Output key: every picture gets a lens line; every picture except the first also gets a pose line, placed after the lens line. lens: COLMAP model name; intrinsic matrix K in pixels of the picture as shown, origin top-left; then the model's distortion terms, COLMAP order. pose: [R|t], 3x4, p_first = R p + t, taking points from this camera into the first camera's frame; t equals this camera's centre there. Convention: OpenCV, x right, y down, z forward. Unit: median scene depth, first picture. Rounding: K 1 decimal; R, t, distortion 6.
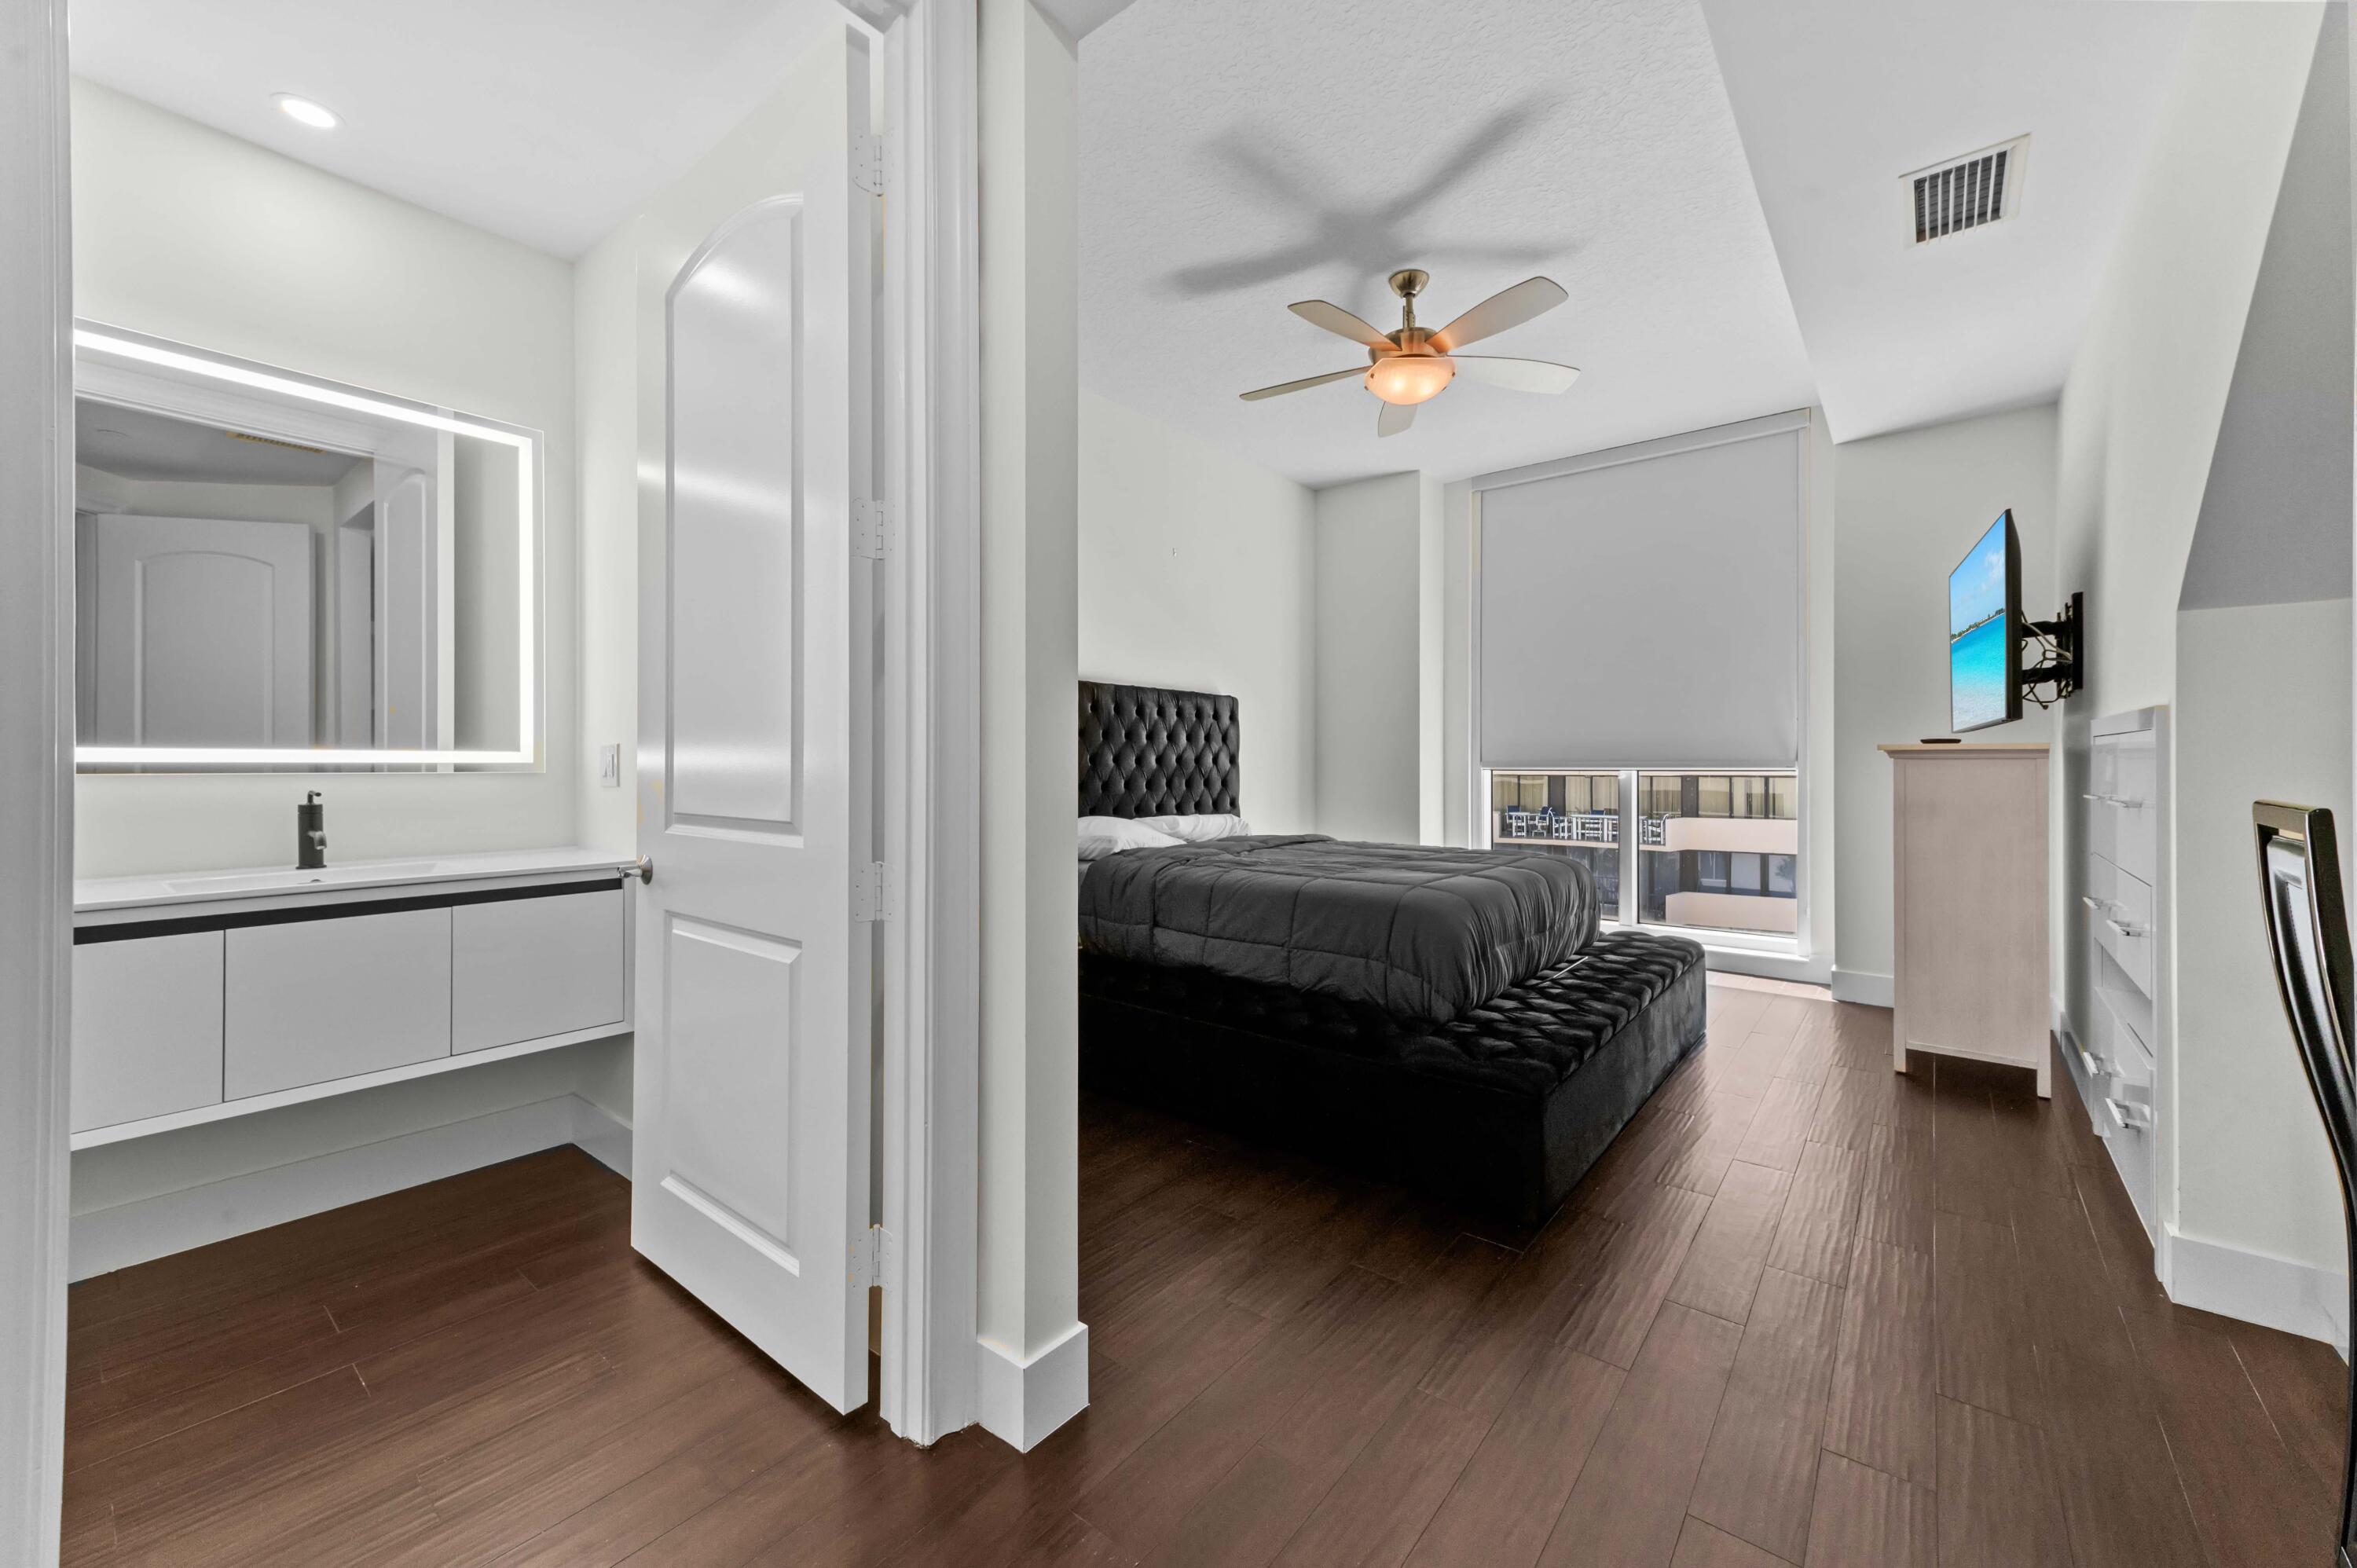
lens RADIAL K [[917.6, 0, 1172.6], [0, 917.6, 765.5], [0, 0, 1]] dist [0.017872, -0.000069]
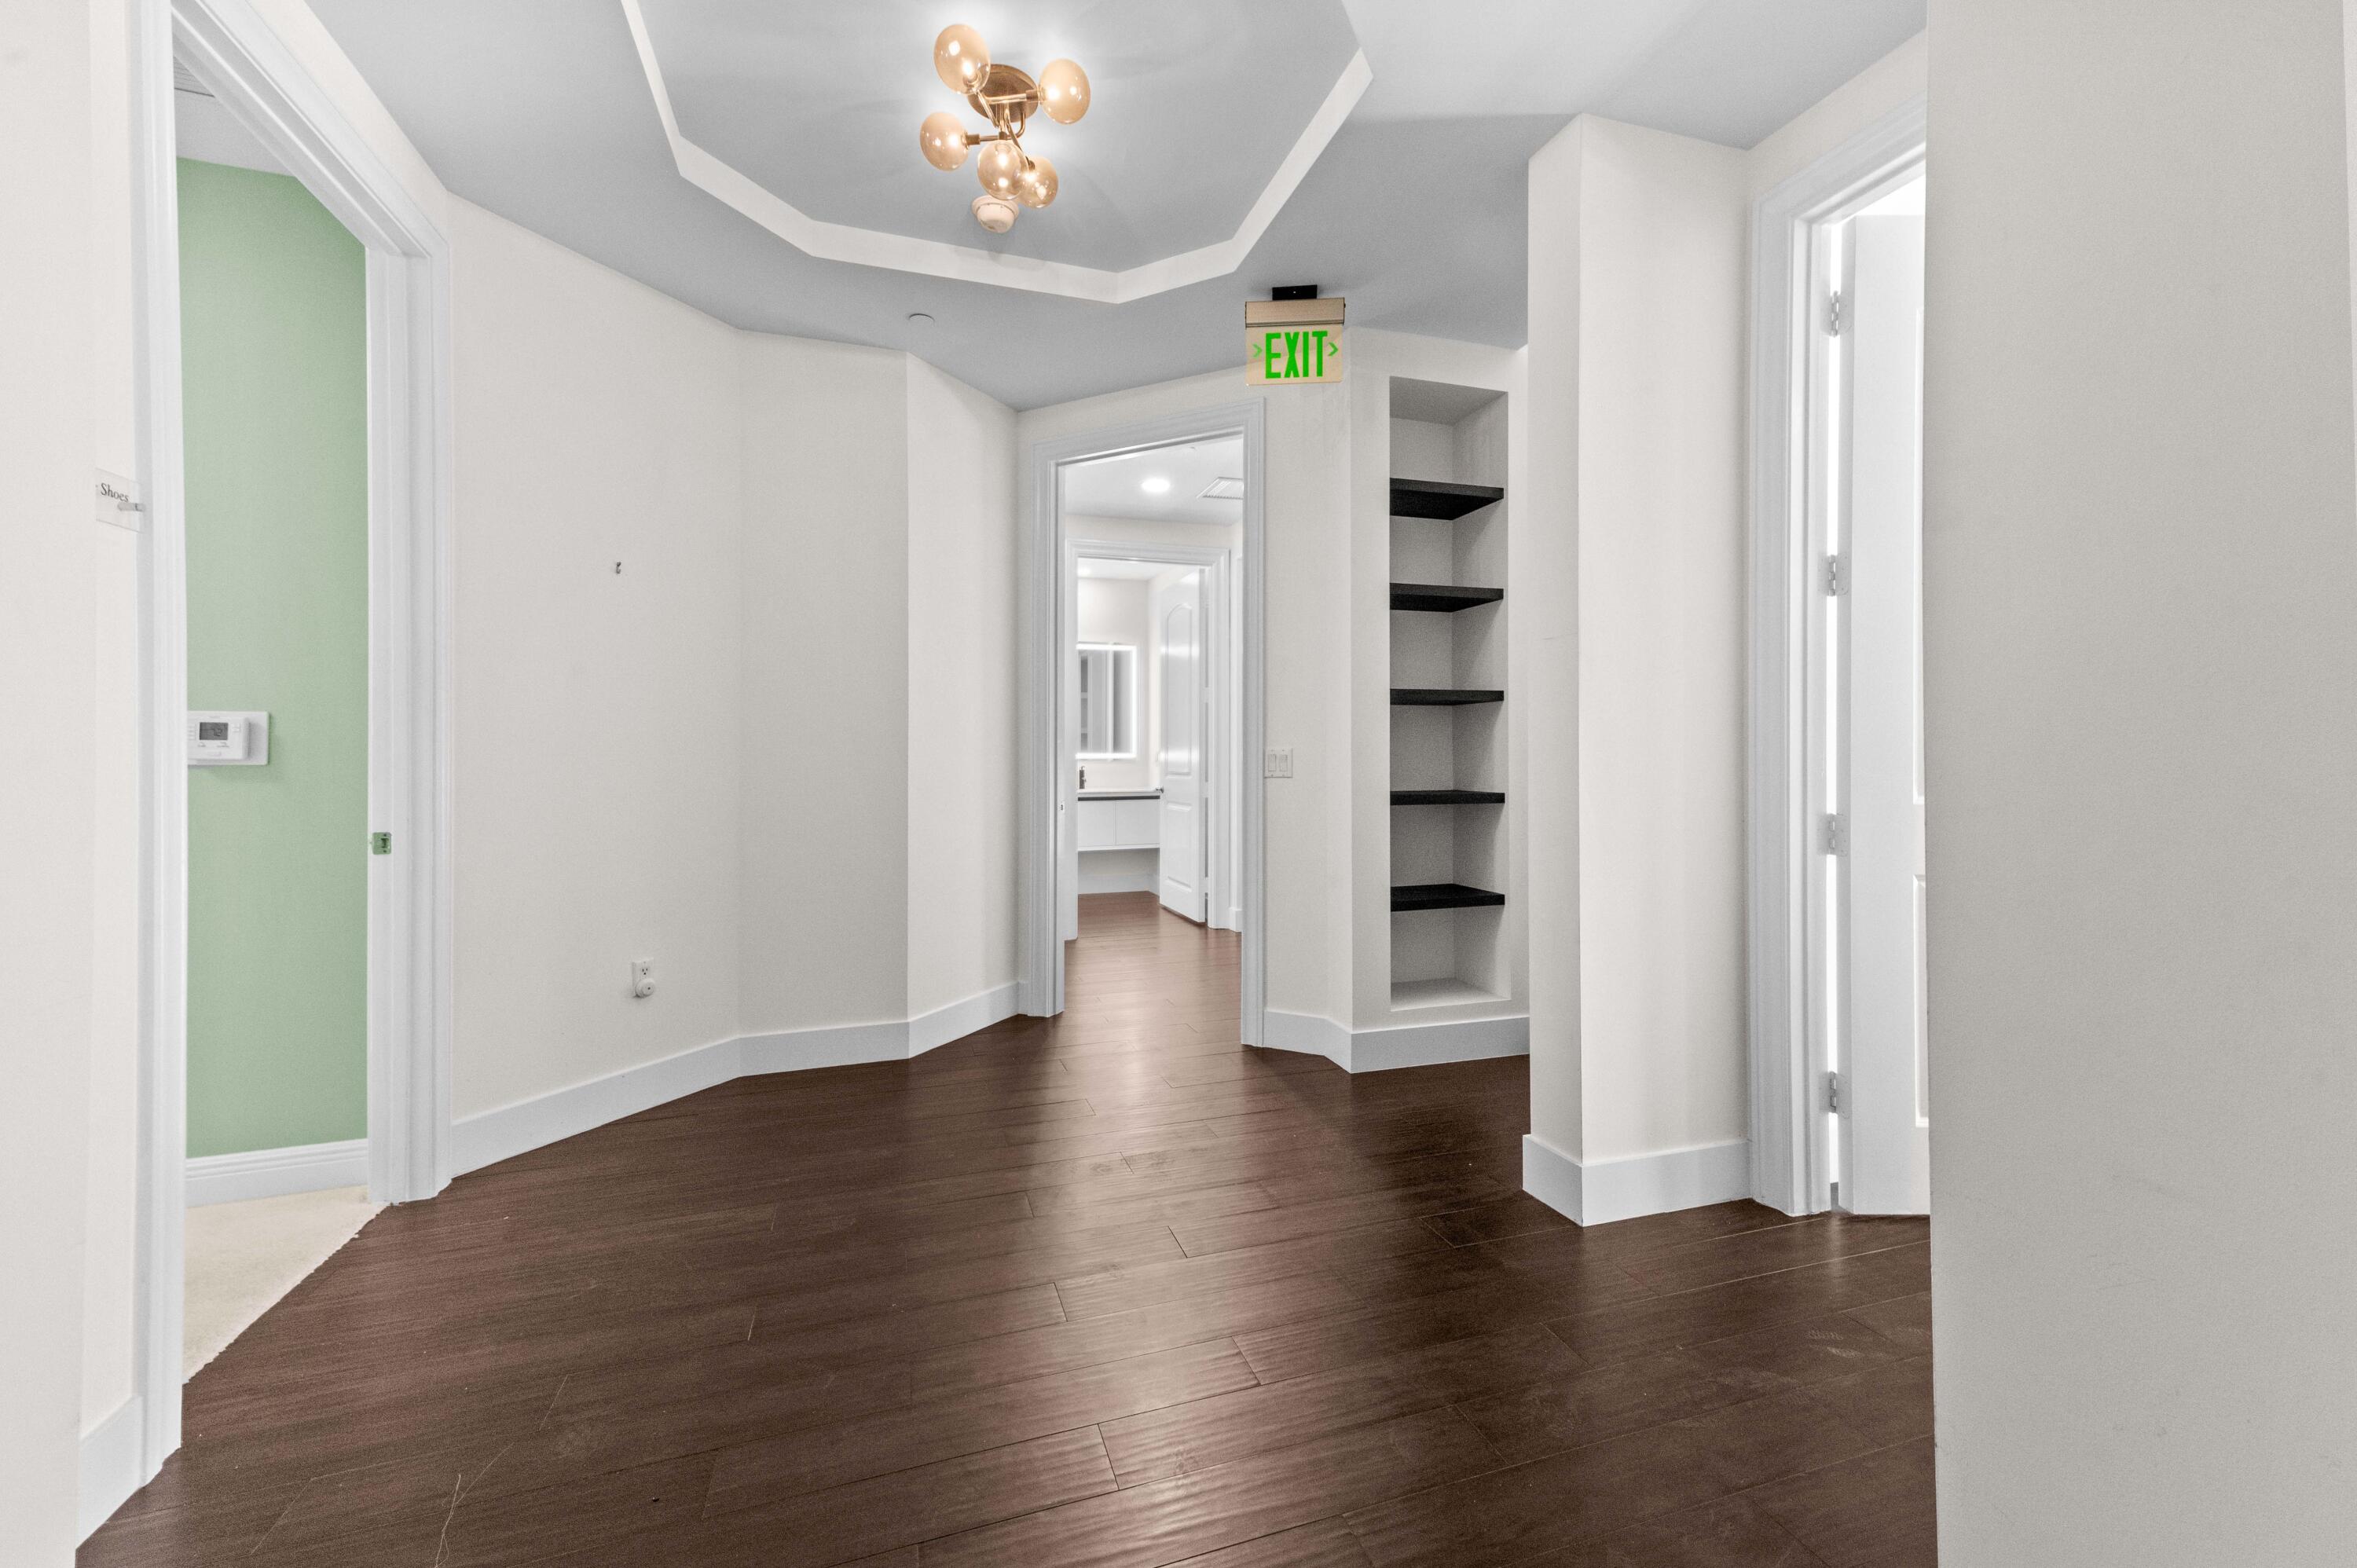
lens RADIAL K [[917.6, 0, 1172.6], [0, 917.6, 765.5], [0, 0, 1]] dist [0.017872, -0.000069]
pose [[0.837611, -0.001619, -0.546265, 1.156315], [0.003874, 0.999988, 0.002976, 0.016029], [0.546253, -0.004609, 0.837607, -1.592940]]
